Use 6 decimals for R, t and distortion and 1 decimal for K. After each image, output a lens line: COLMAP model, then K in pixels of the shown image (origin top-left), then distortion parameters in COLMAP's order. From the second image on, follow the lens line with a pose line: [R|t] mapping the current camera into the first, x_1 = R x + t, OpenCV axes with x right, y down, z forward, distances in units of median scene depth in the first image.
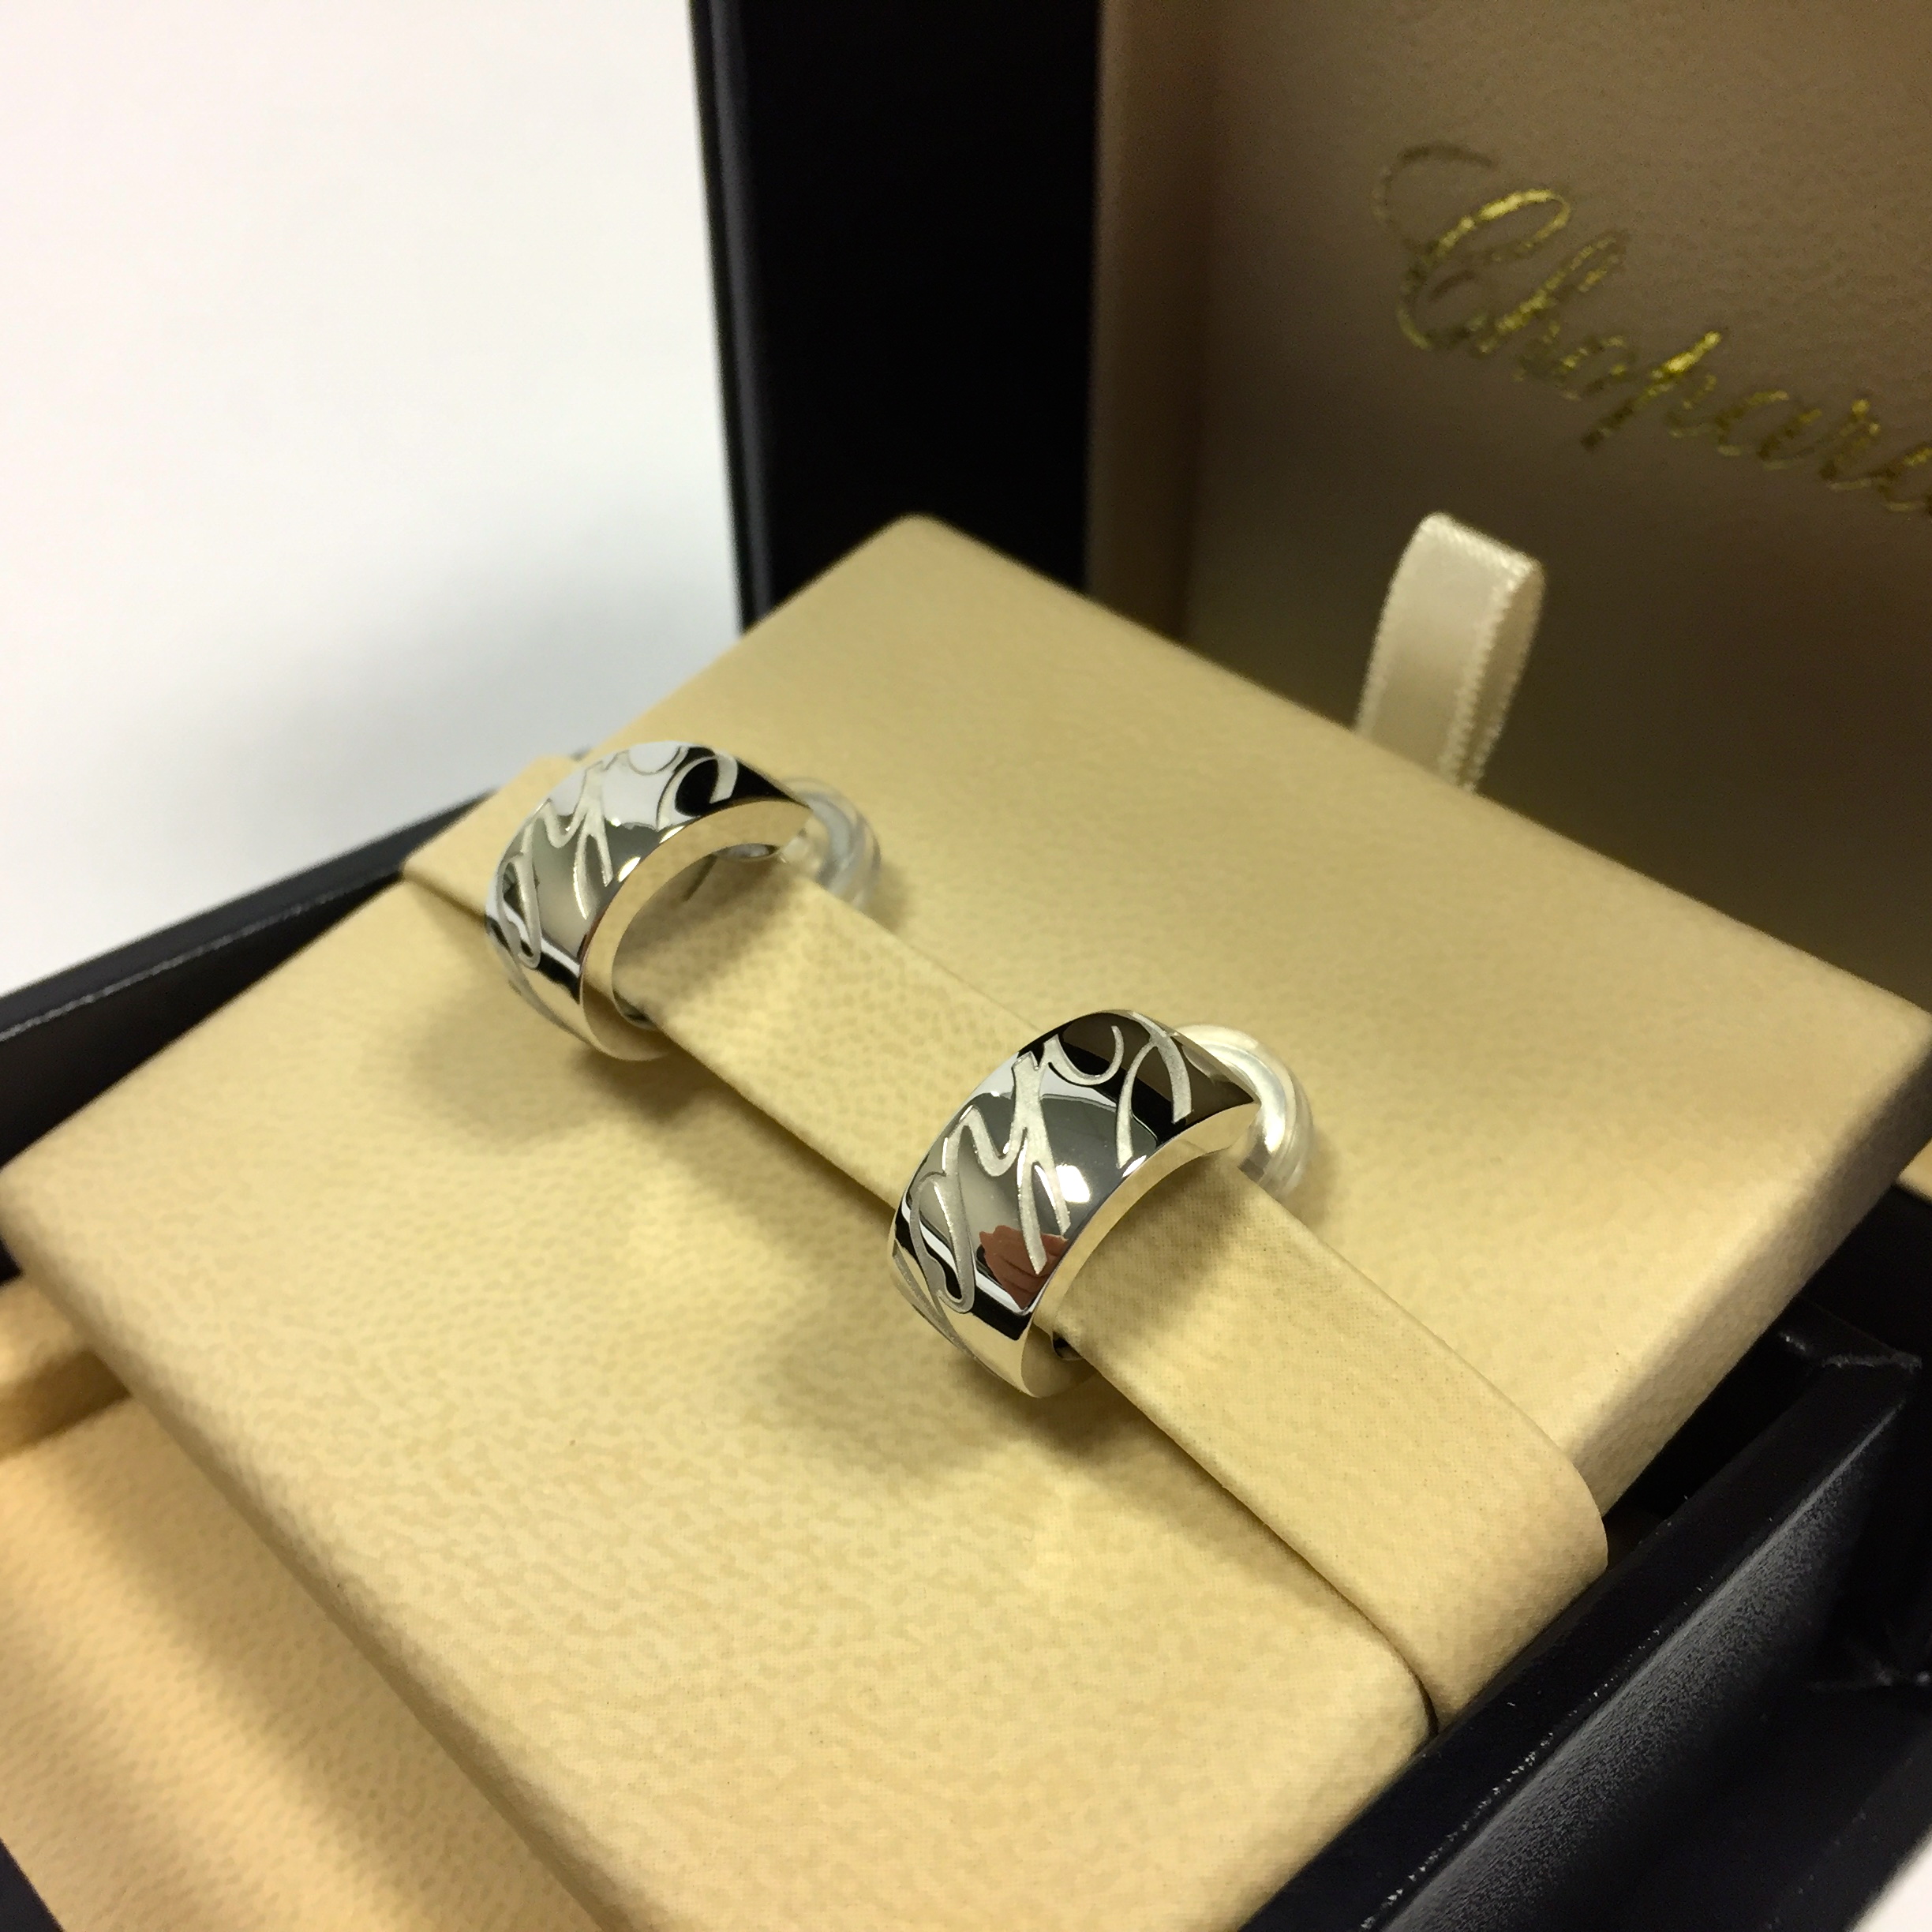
lens RADIAL K [[2363.2, 0, 966.1], [0, 2363.2, 967.3], [0, 0, 1]] dist [0.031245, 0.000000]
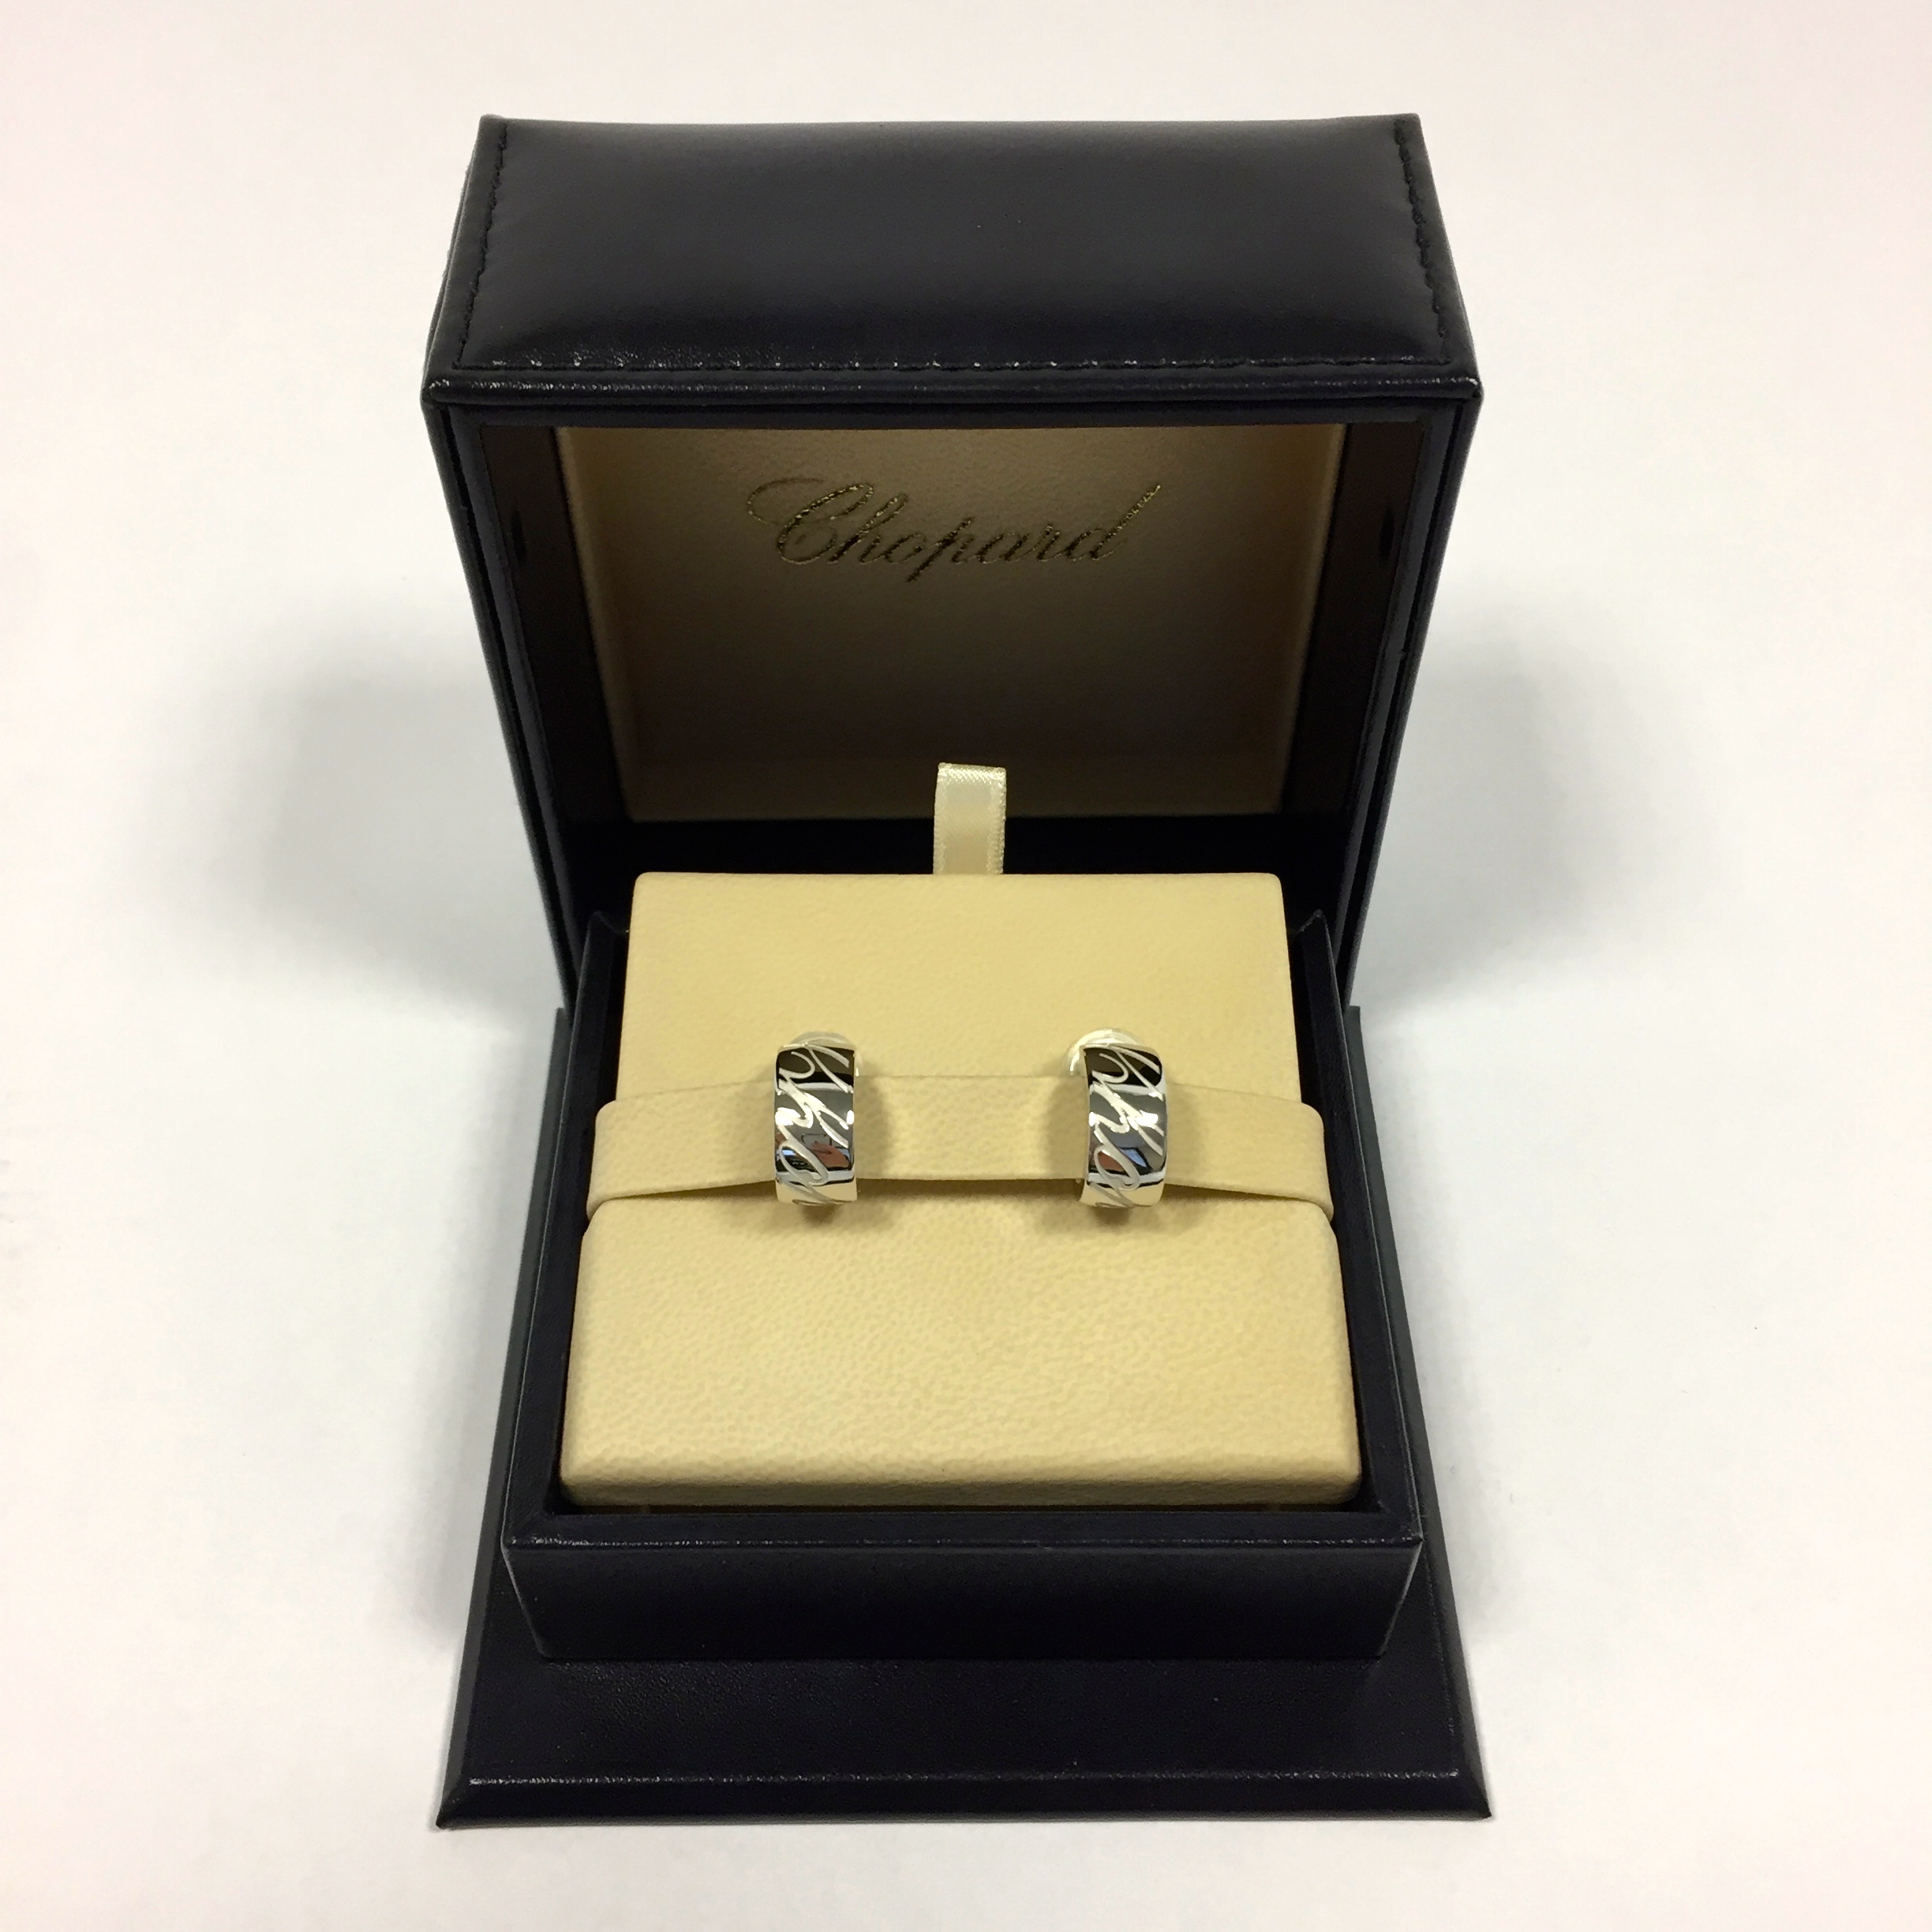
lens RADIAL K [[2268.0, 0, 973.9], [0, 2268.0, 968.9], [0, 0, 1]] dist [0.015266, 0.000000]
pose [[0.676811, -0.499140, 0.541097, -1.123242], [0.442610, 0.863248, 0.242690, -0.609872], [-0.588237, 0.075239, 0.805181, -0.689652]]
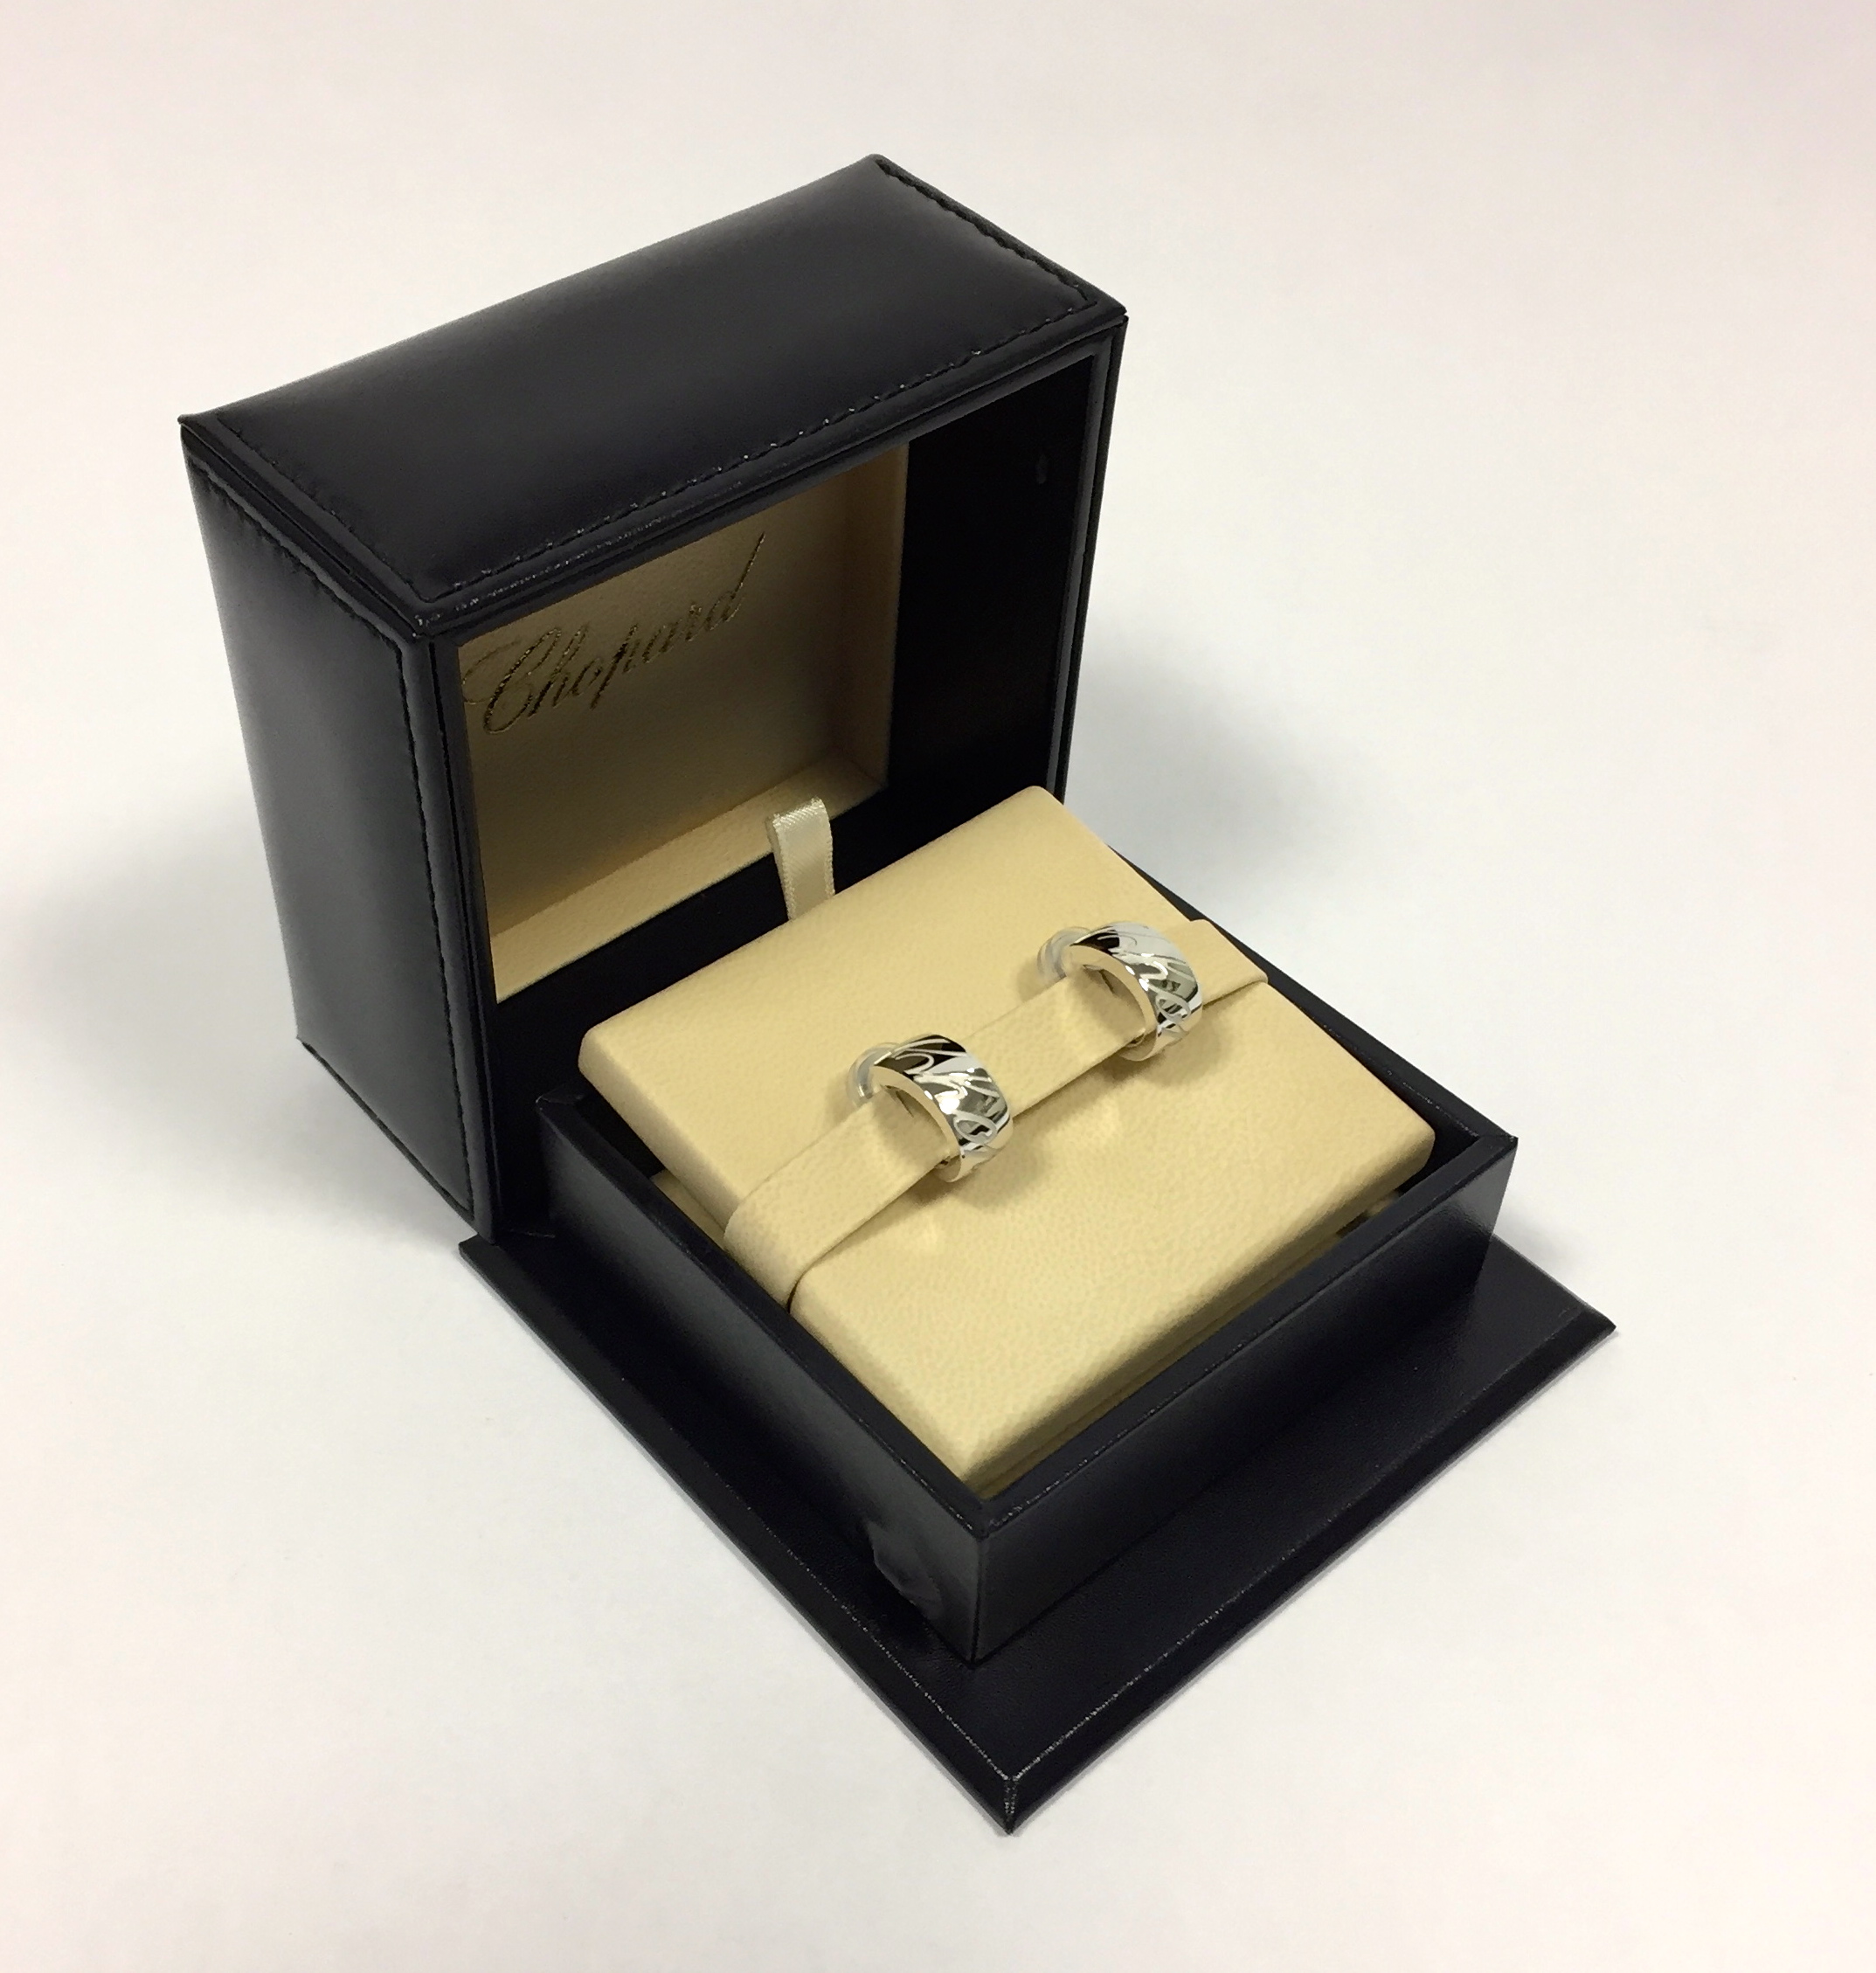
lens RADIAL K [[2532.3, 0, 935.5], [0, 2532.3, 975.9], [0, 0, 1]] dist [0.014057, 0.000000]
pose [[0.033493, -0.633935, 0.772661, -2.103970], [0.644690, 0.604455, 0.467983, -1.357264], [-0.763710, 0.482453, 0.428936, -0.081389]]
